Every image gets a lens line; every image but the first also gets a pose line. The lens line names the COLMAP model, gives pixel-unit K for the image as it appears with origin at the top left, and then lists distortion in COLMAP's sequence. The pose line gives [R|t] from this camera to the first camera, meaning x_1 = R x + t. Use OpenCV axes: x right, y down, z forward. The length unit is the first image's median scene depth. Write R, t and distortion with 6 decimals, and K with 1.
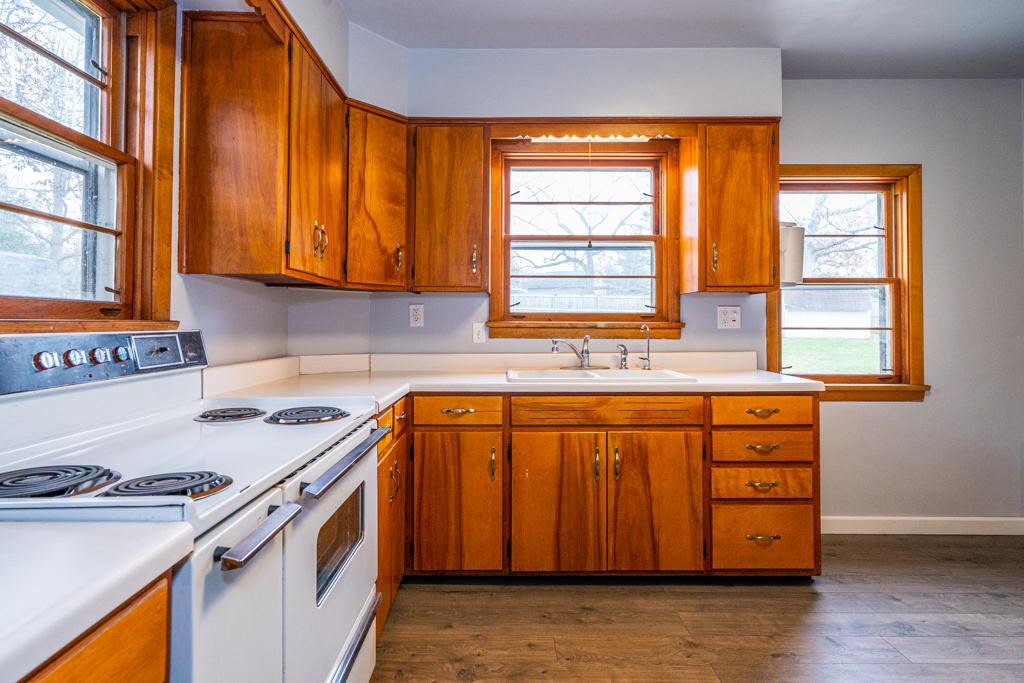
lens RADIAL K [[520.4, 0, 511.1], [0, 520.4, 308.3], [0, 0, 1]] dist [0.001059, -0.000054]
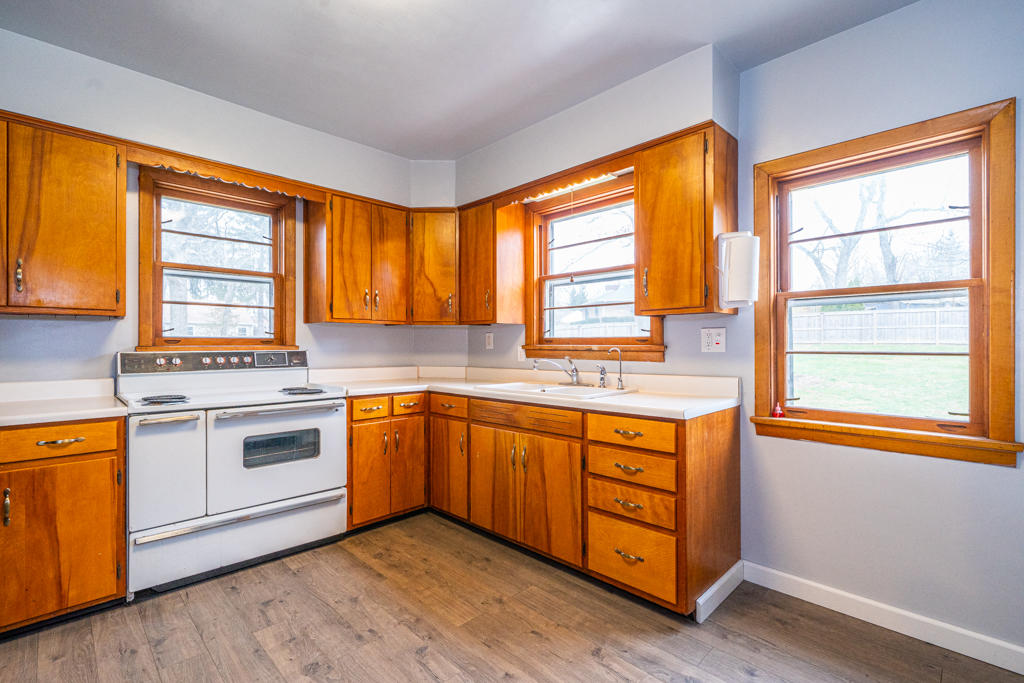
lens RADIAL K [[464.4, 0, 512.0], [0, 464.4, 341.5], [0, 0, 1]] dist [0.000240, 0.000360]
pose [[0.706190, -0.006863, -0.707989, 0.963475], [0.020435, 0.999734, 0.010693, 0.004144], [0.707727, -0.022019, 0.706143, 0.196278]]
